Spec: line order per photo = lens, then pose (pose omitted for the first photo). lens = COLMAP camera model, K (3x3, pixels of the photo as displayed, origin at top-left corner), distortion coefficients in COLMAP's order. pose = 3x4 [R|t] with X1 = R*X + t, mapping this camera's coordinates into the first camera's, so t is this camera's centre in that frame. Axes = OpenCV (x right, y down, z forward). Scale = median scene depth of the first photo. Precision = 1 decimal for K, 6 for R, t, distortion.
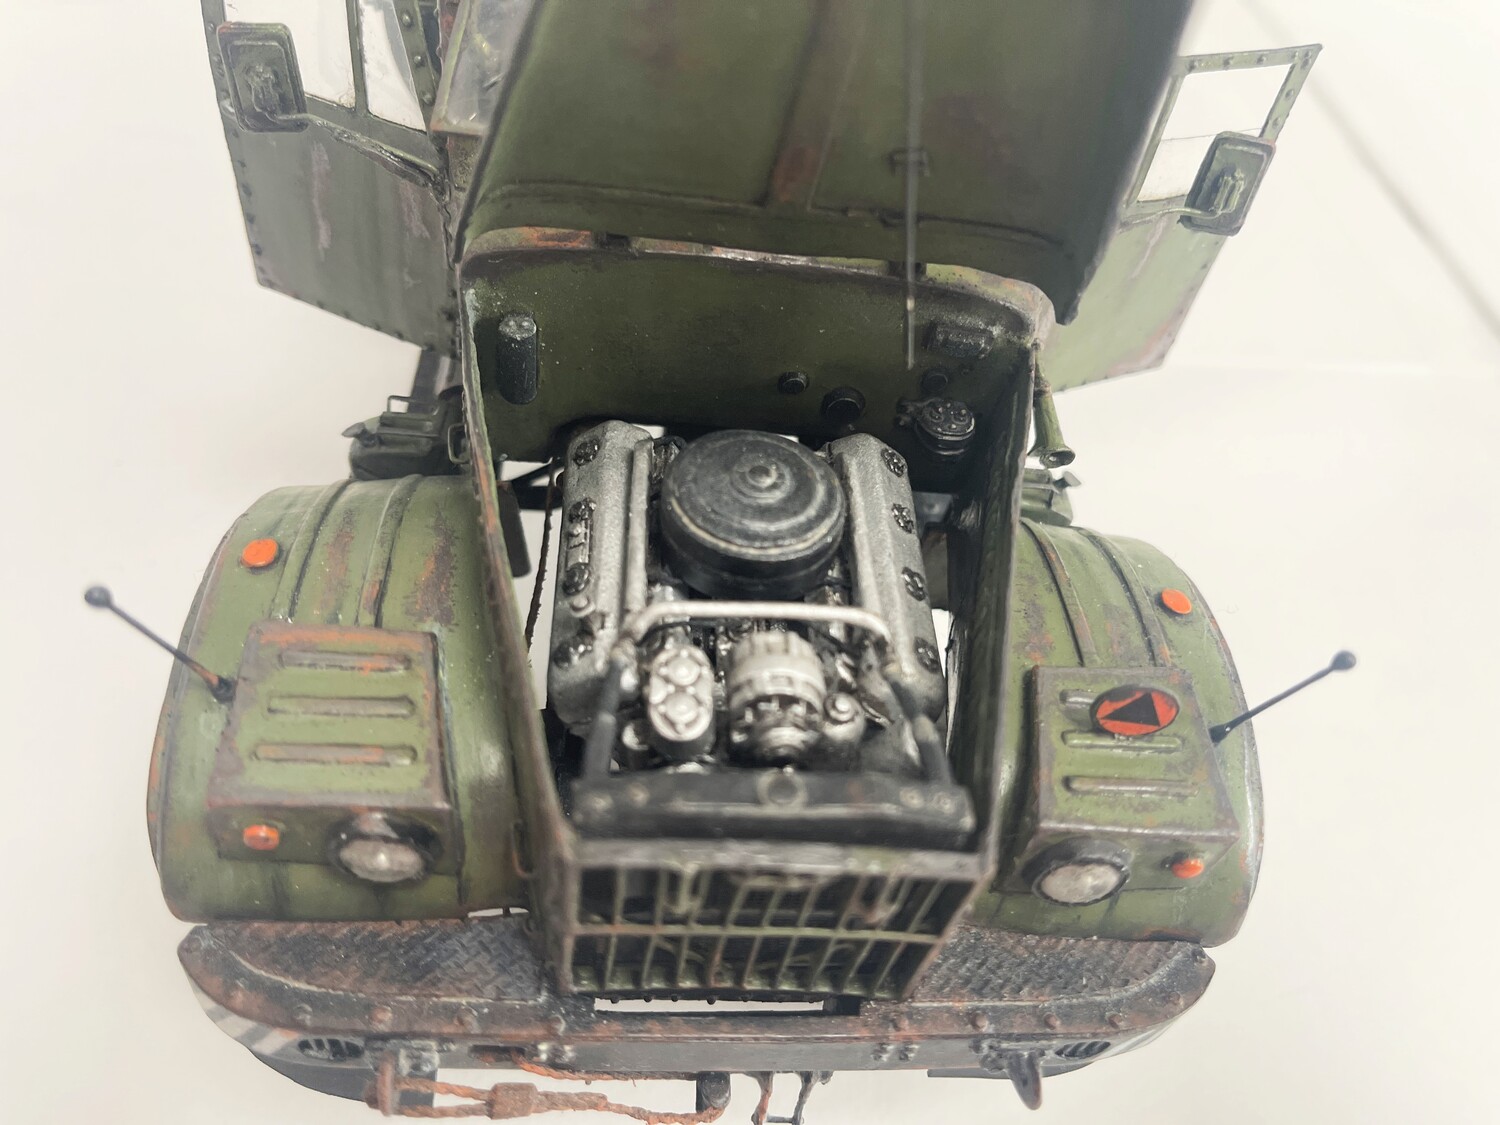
lens RADIAL K [[1299.8, 0, 772.7], [0, 1299.8, 519.9], [0, 0, 1]] dist [0.009085, 0.003634]
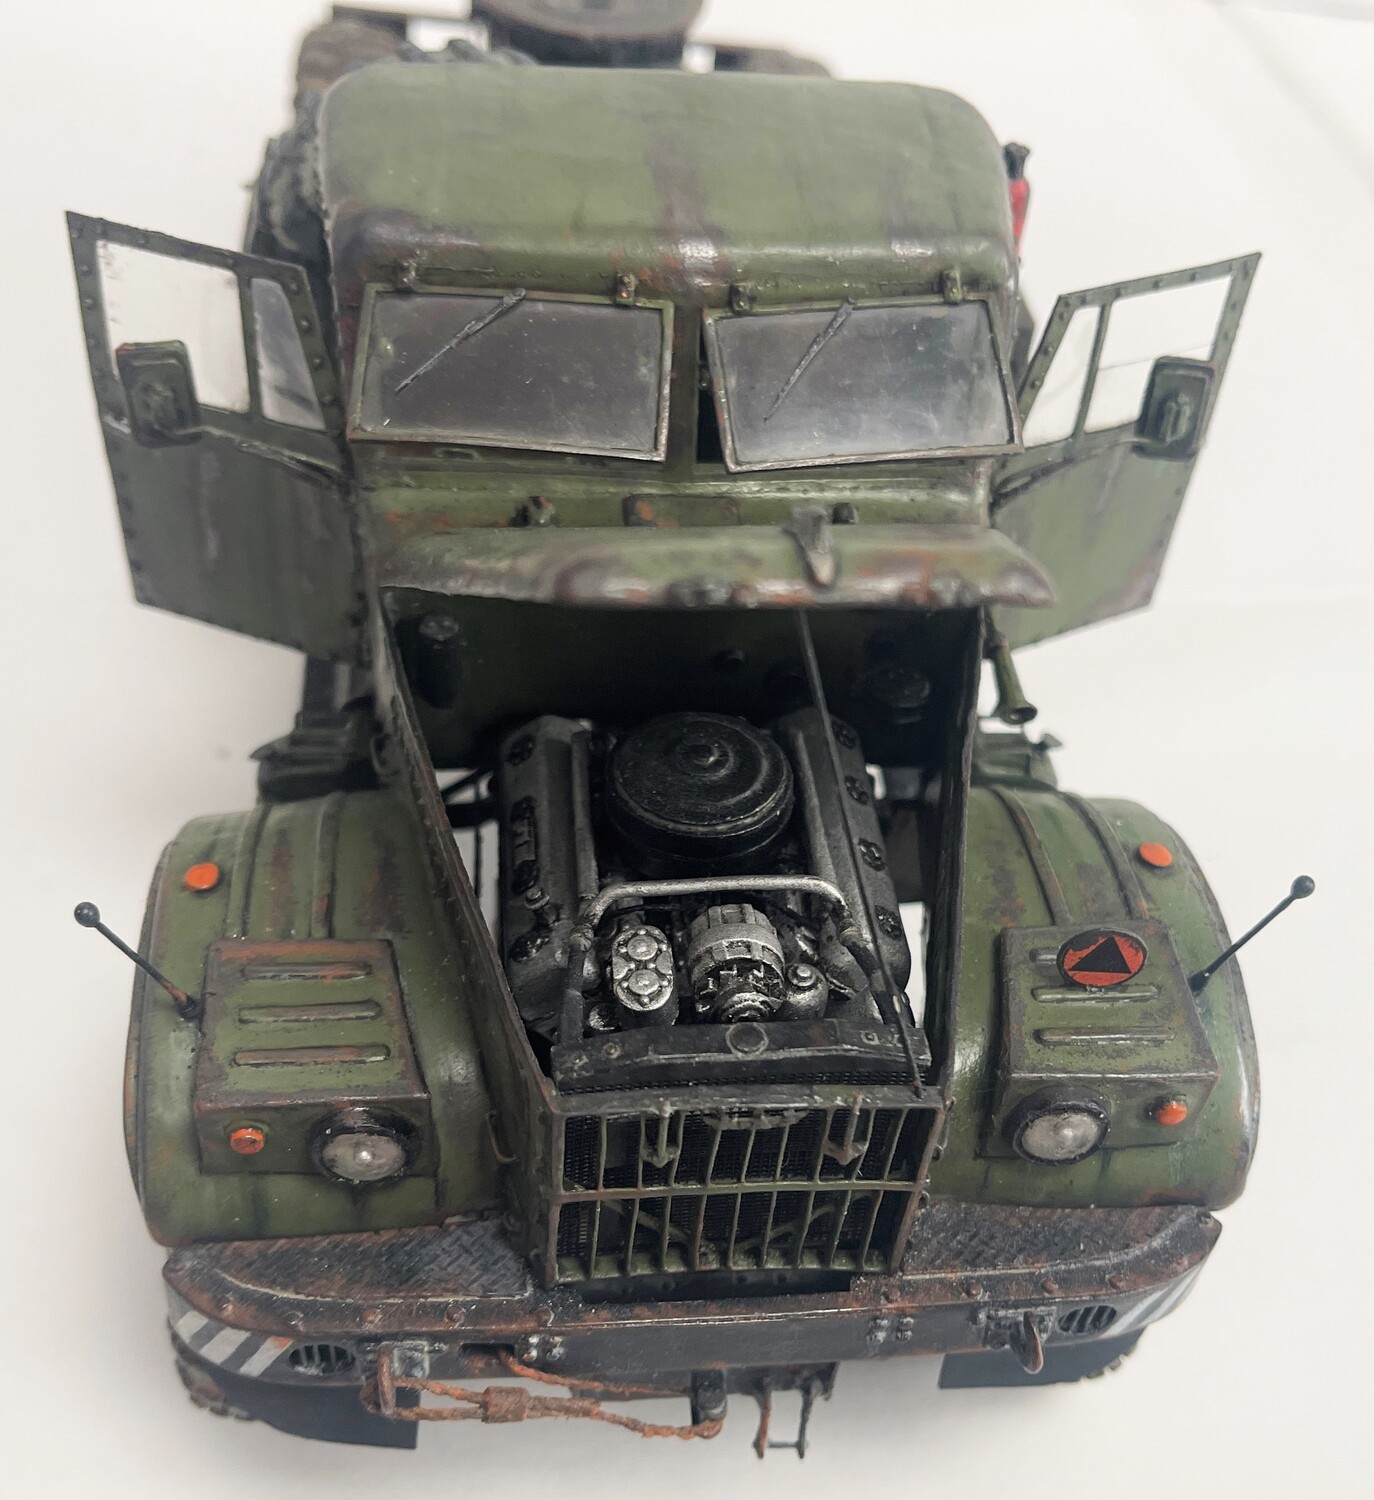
lens RADIAL K [[1473.8, 0, 683.0], [0, 1473.8, 751.2], [0, 0, 1]] dist [0.075195, 0.000000]
pose [[0.996144, -0.084544, -0.023427, 0.001962], [0.083357, 0.995377, -0.047703, 0.016720], [0.027352, 0.045566, 0.998587, -0.130687]]
